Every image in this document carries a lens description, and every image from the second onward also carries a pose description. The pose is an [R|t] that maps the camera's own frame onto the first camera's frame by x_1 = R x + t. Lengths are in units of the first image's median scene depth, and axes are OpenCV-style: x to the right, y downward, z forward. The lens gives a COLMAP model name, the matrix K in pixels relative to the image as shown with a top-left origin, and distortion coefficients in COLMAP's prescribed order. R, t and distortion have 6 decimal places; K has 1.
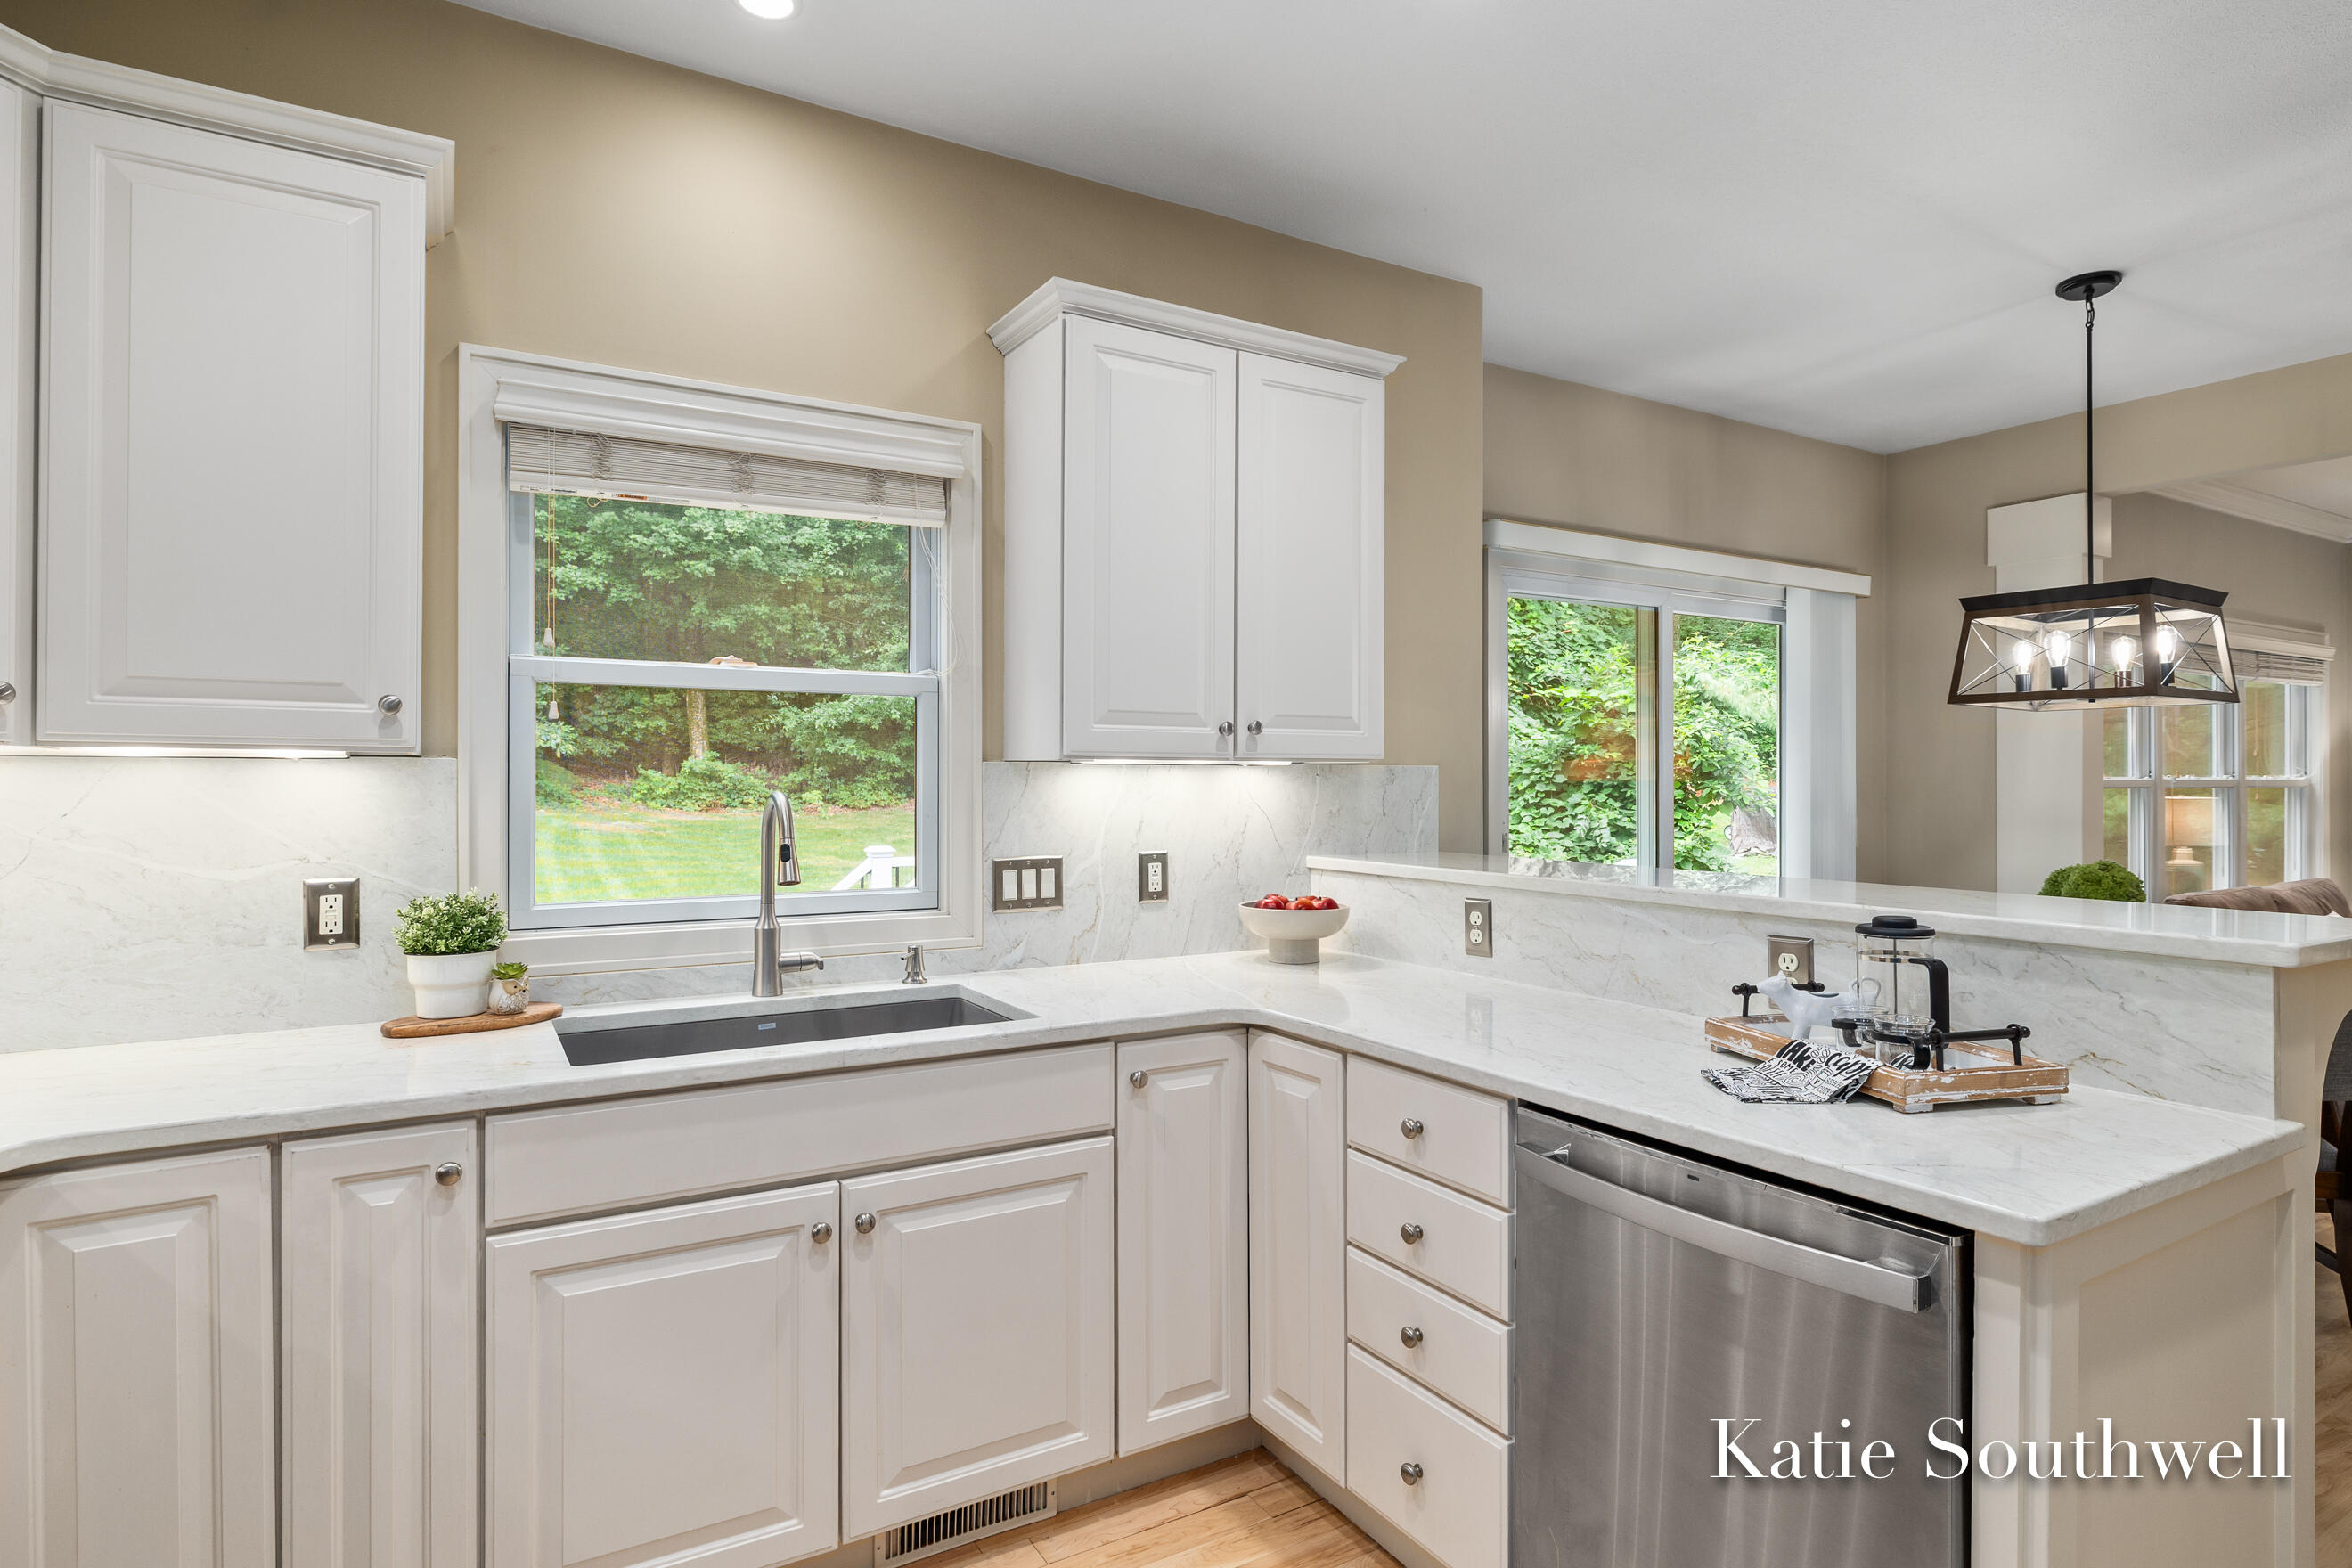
lens RADIAL K [[1235.7, 0, 1167.3], [0, 1235.7, 777.5], [0, 0, 1]] dist [-0.001193, -0.002470]
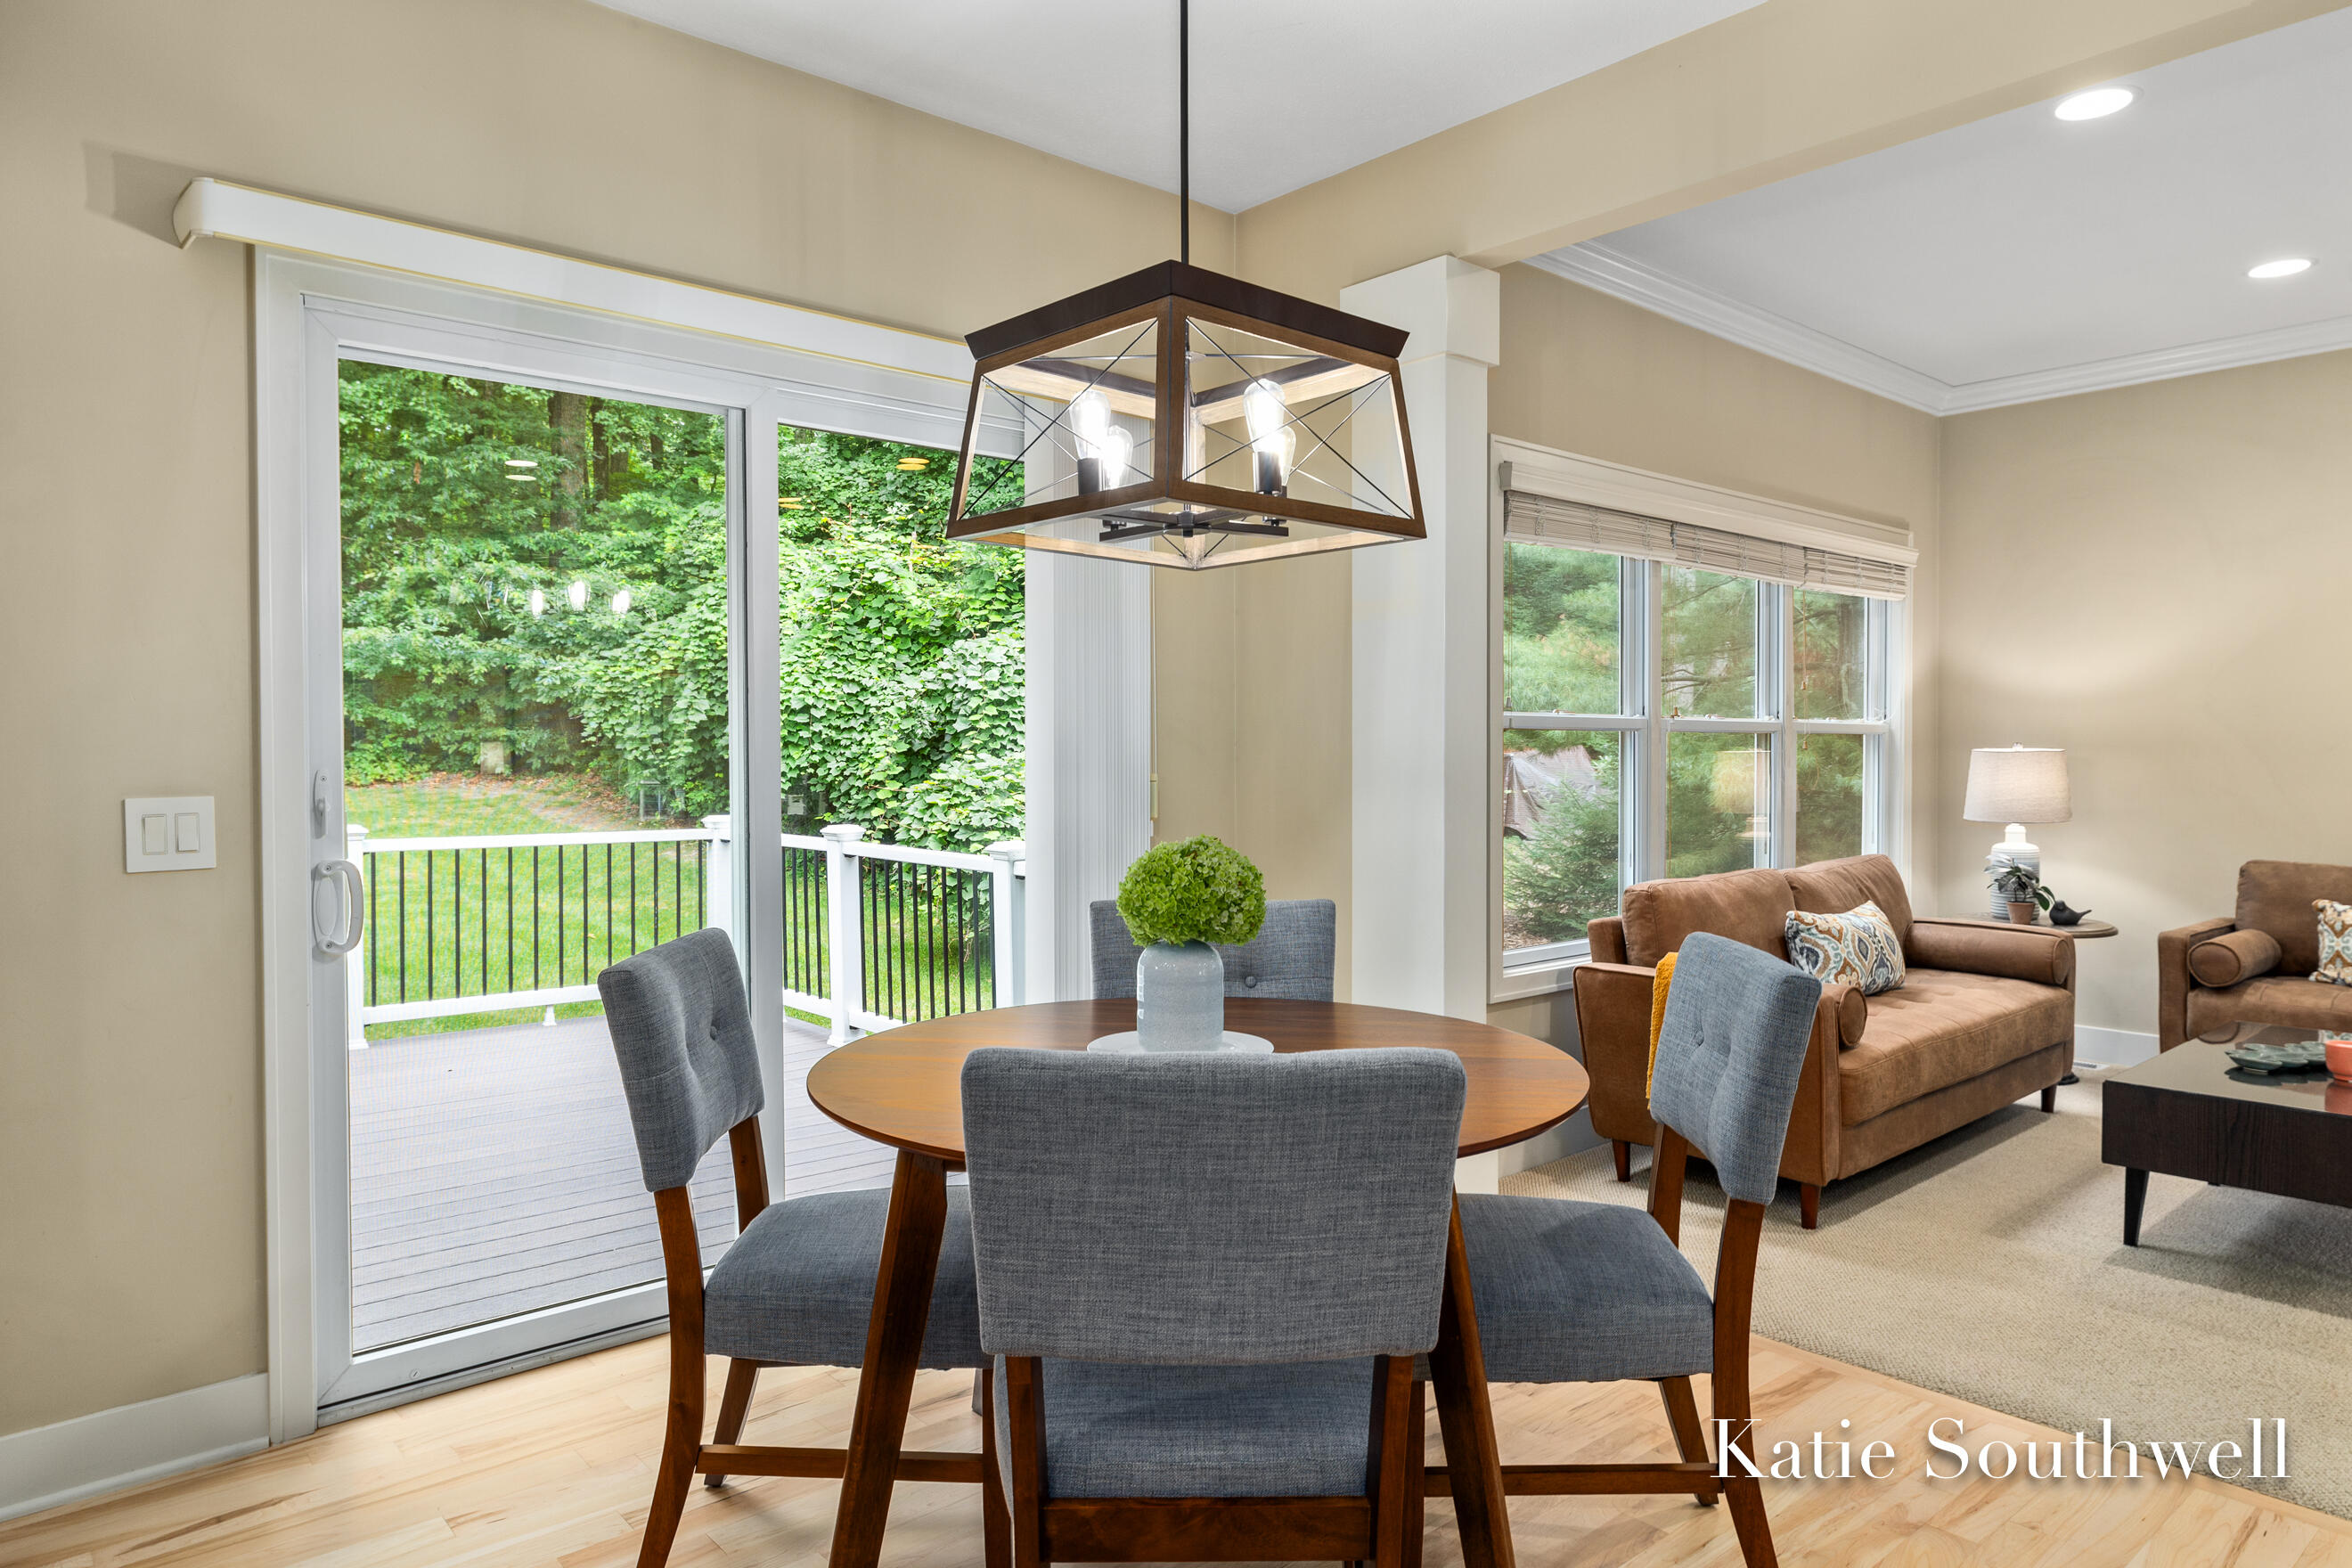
lens RADIAL K [[1451.9, 0, 1174.6], [0, 1451.9, 779.7], [0, 0, 1]] dist [-0.004095, -0.001282]
pose [[0.982702, -0.006152, 0.185091, 0.953488], [0.002208, 0.999766, 0.021506, 0.044720], [-0.185180, -0.020725, 0.982486, 0.589418]]
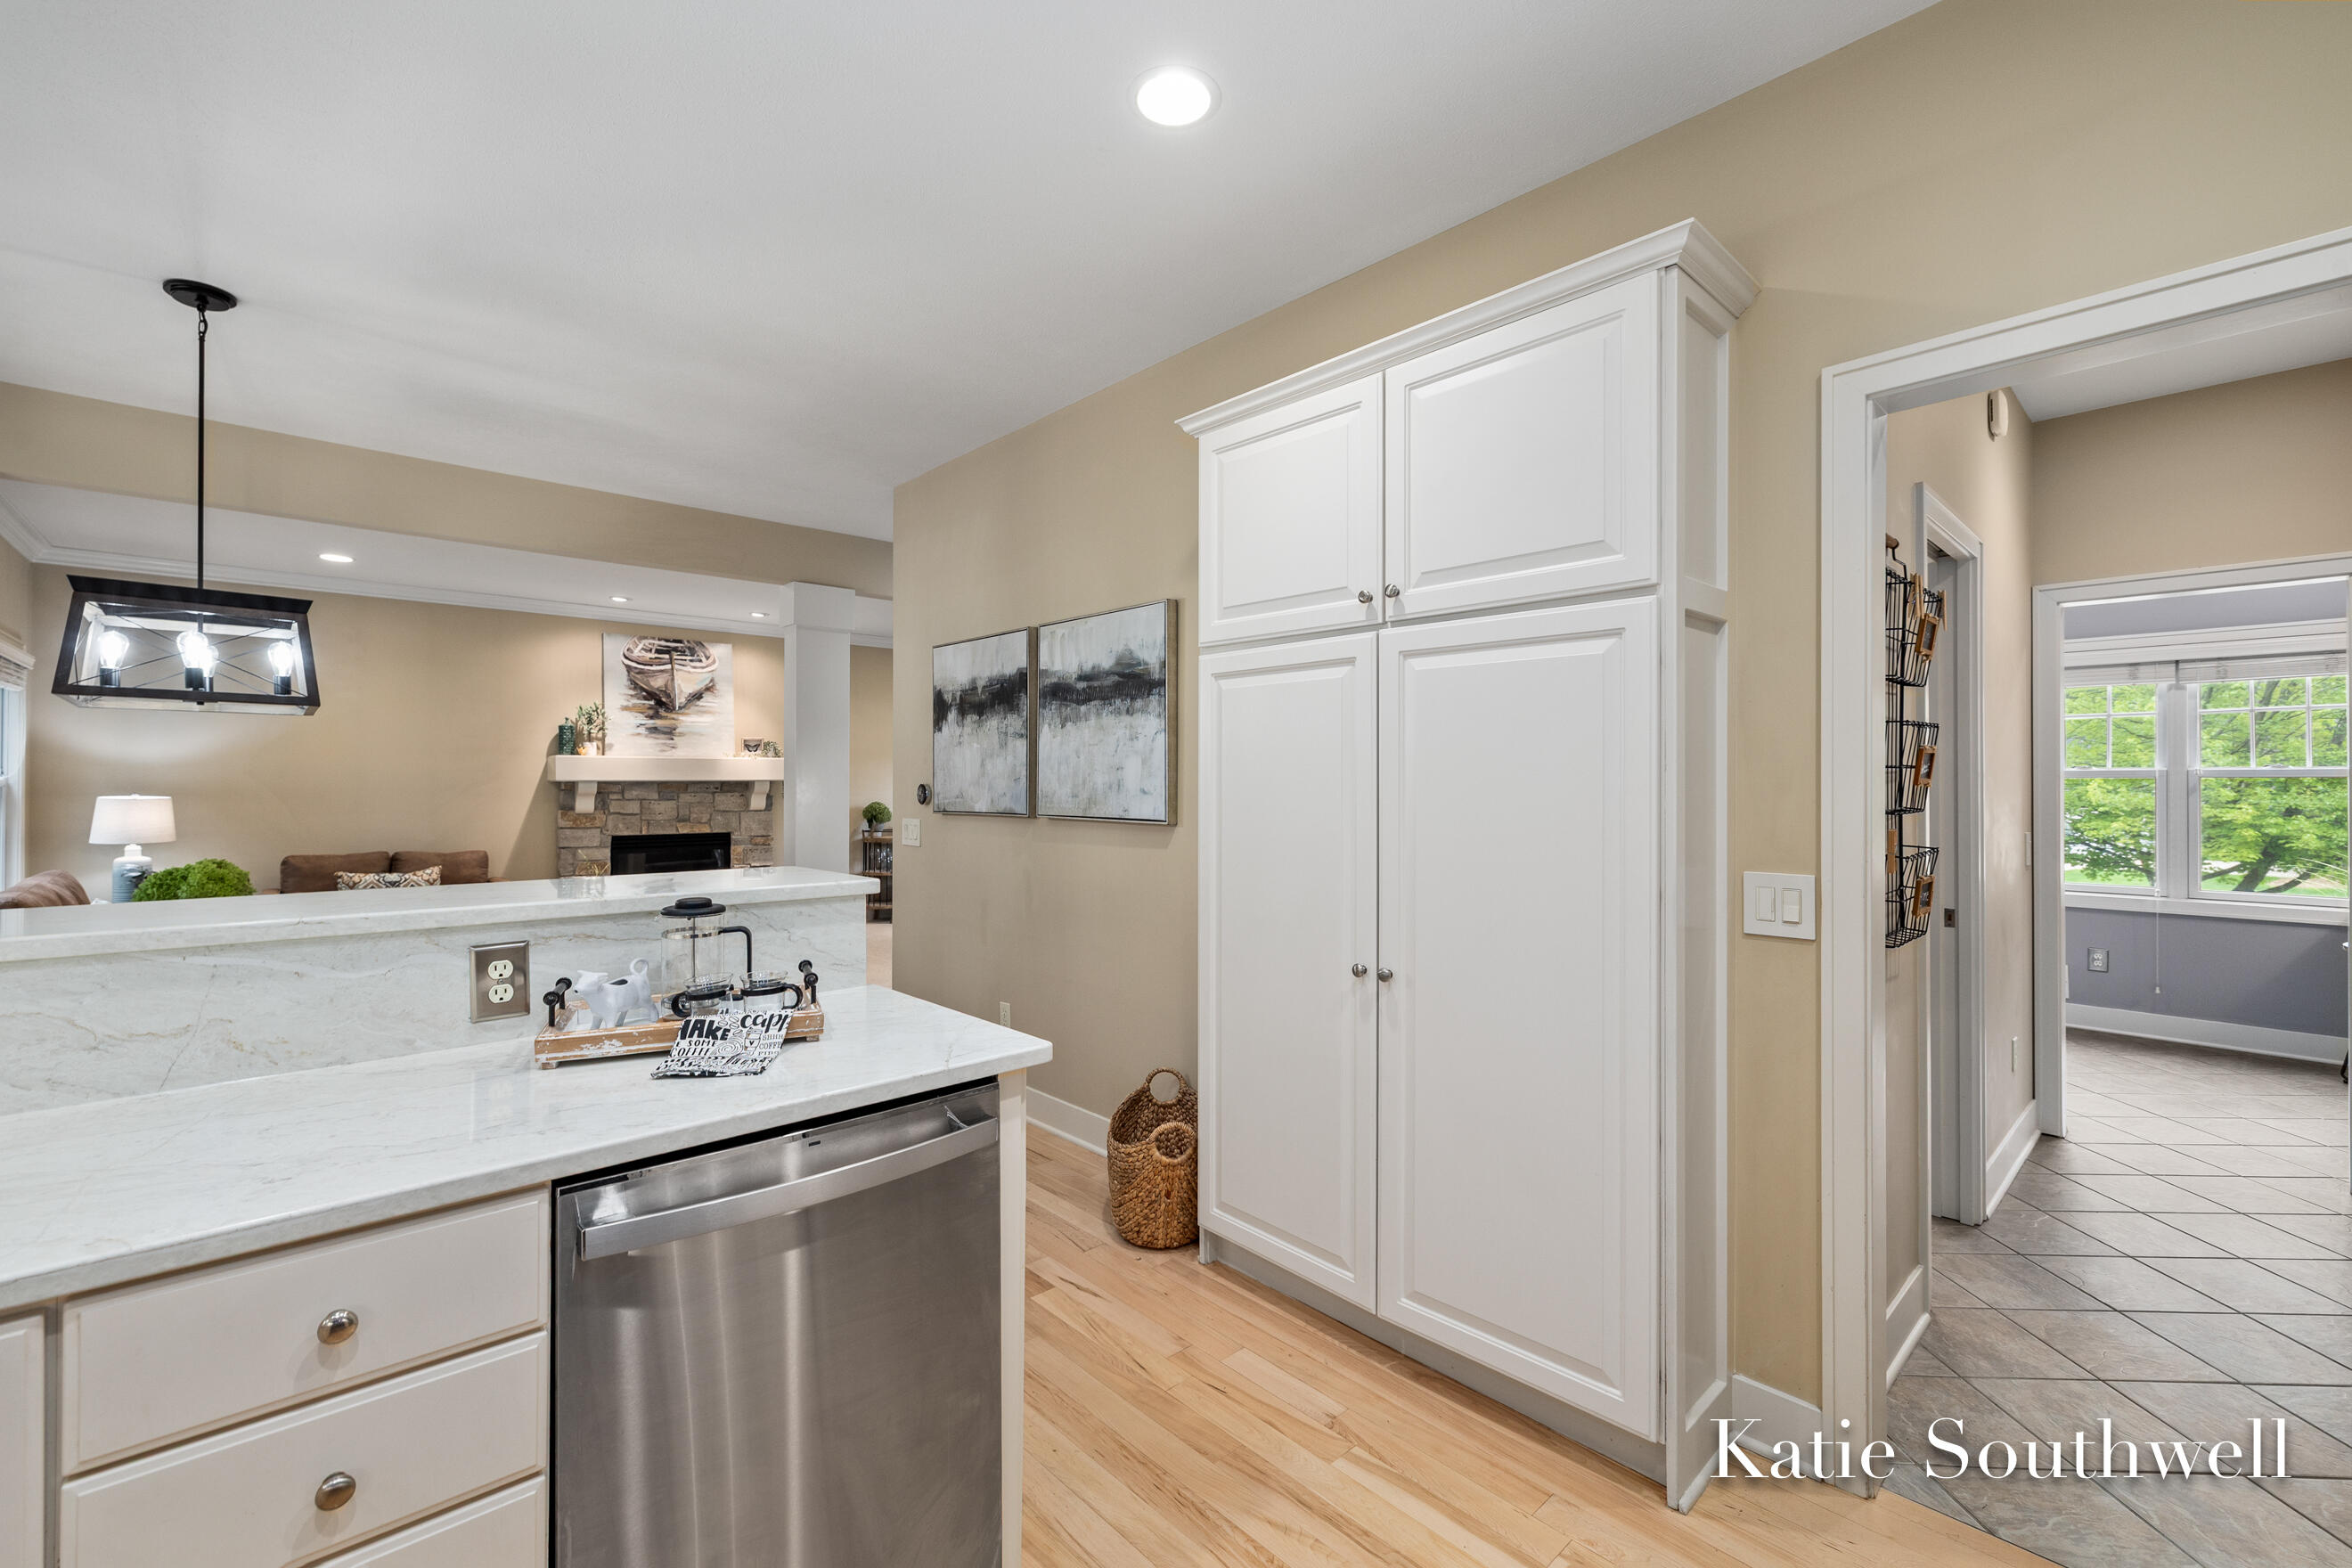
lens RADIAL K [[994.6, 0, 1177.4], [0, 994.6, 776.3], [0, 0, 1]] dist [0.001565, -0.000199]
pose [[-0.212374, 0.005722, 0.977172, -0.343812], [-0.004995, 0.999963, -0.006941, -0.000550], [-0.977176, -0.006355, -0.212338, 0.583082]]
